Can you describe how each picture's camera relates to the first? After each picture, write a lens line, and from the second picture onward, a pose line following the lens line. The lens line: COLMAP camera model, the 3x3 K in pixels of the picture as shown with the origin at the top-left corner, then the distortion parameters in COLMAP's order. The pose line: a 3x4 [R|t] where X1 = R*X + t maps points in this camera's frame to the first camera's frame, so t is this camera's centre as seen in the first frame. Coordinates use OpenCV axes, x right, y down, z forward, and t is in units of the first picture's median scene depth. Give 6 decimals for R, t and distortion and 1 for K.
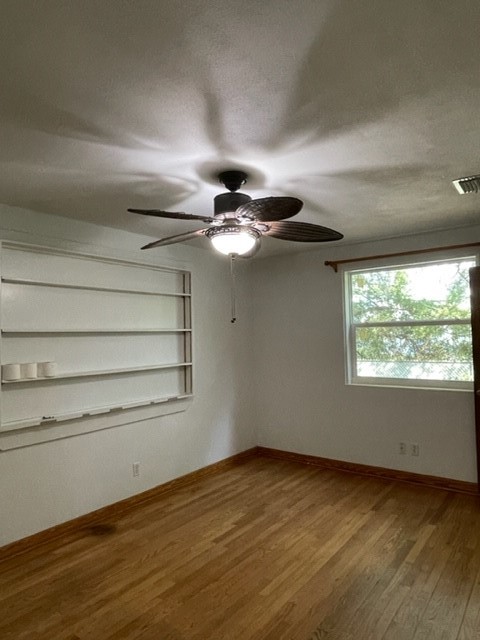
lens RADIAL K [[411.3, 0, 240.0], [0, 411.3, 320.0], [0, 0, 1]] dist [0.003760, -0.004273]
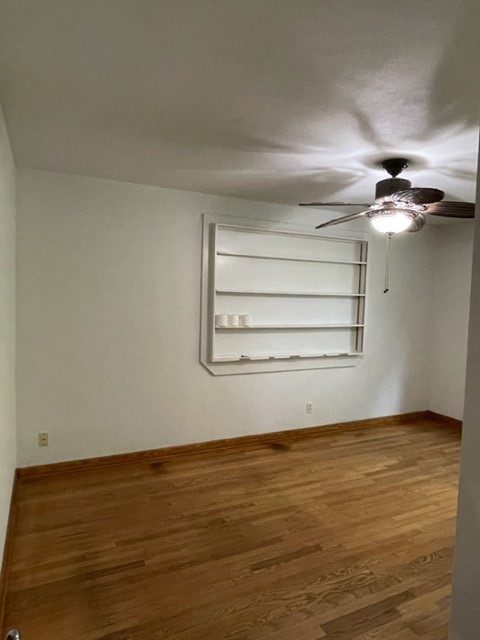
lens RADIAL K [[411.3, 0, 240.0], [0, 411.3, 320.0], [0, 0, 1]] dist [0.003760, -0.004273]
pose [[0.885781, 0.076364, -0.457778, 0.121240], [-0.030327, 0.993786, 0.107095, -0.022835], [0.463112, -0.080980, 0.882593, -0.174793]]
